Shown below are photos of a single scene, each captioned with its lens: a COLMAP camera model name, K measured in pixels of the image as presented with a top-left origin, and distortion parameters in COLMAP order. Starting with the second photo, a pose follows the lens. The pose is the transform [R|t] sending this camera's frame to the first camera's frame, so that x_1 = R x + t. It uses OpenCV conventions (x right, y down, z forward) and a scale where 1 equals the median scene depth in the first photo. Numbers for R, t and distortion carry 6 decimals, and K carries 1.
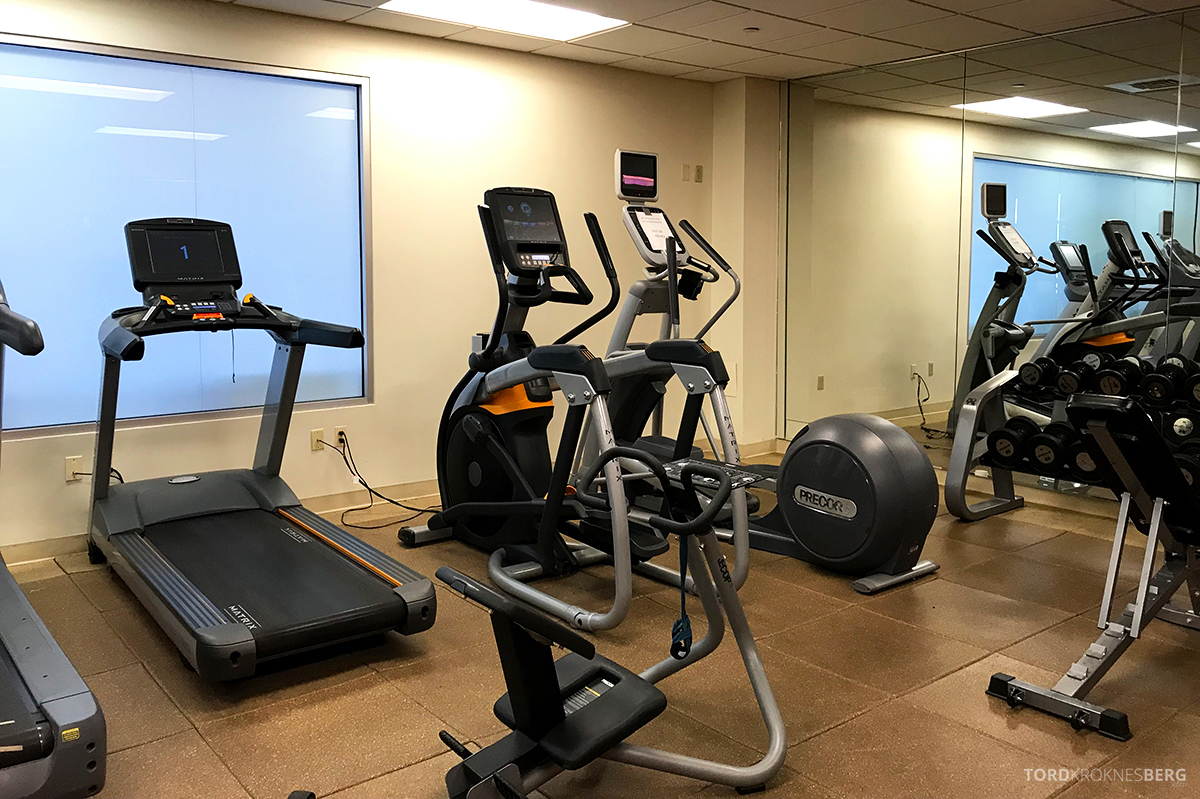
lens RADIAL K [[947.7, 0, 598.7], [0, 947.7, 388.4], [0, 0, 1]] dist [0.001881, 0.000130]
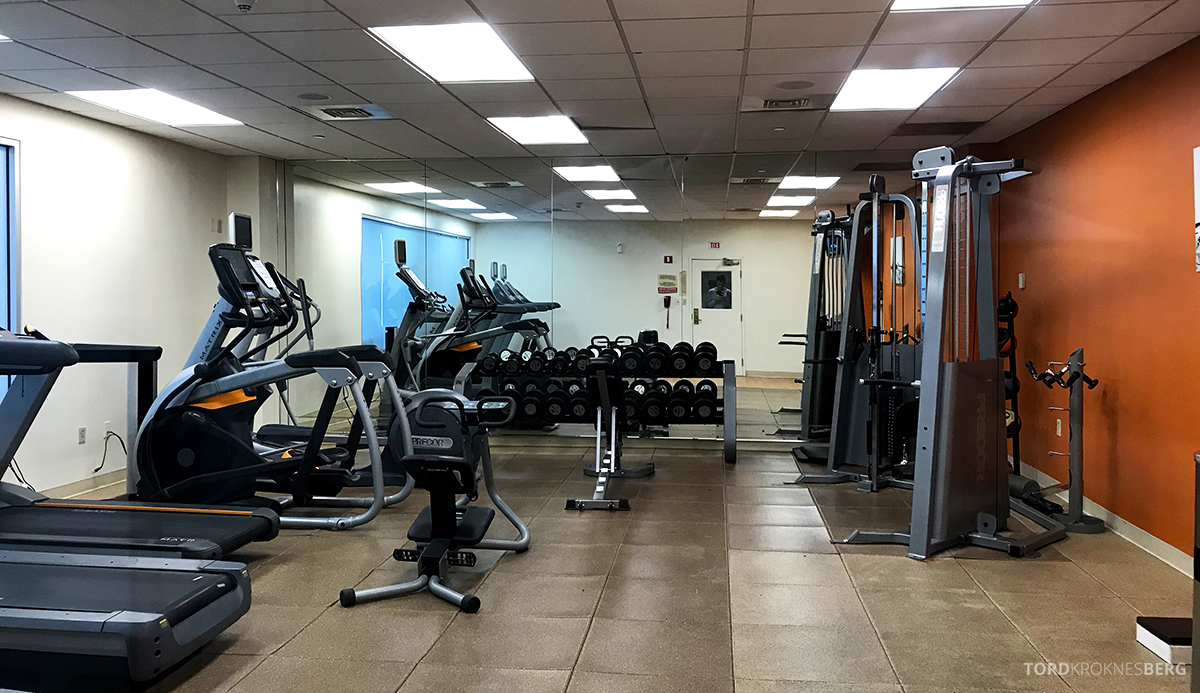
lens RADIAL K [[1032.6, 0, 602.1], [0, 1032.6, 345.6], [0, 0, 1]] dist [-0.015017, -0.005865]
pose [[0.691826, -0.038411, 0.721042, -0.550489], [0.096092, 0.994600, -0.039215, 0.034671], [-0.715642, 0.096417, 0.691781, -0.301405]]
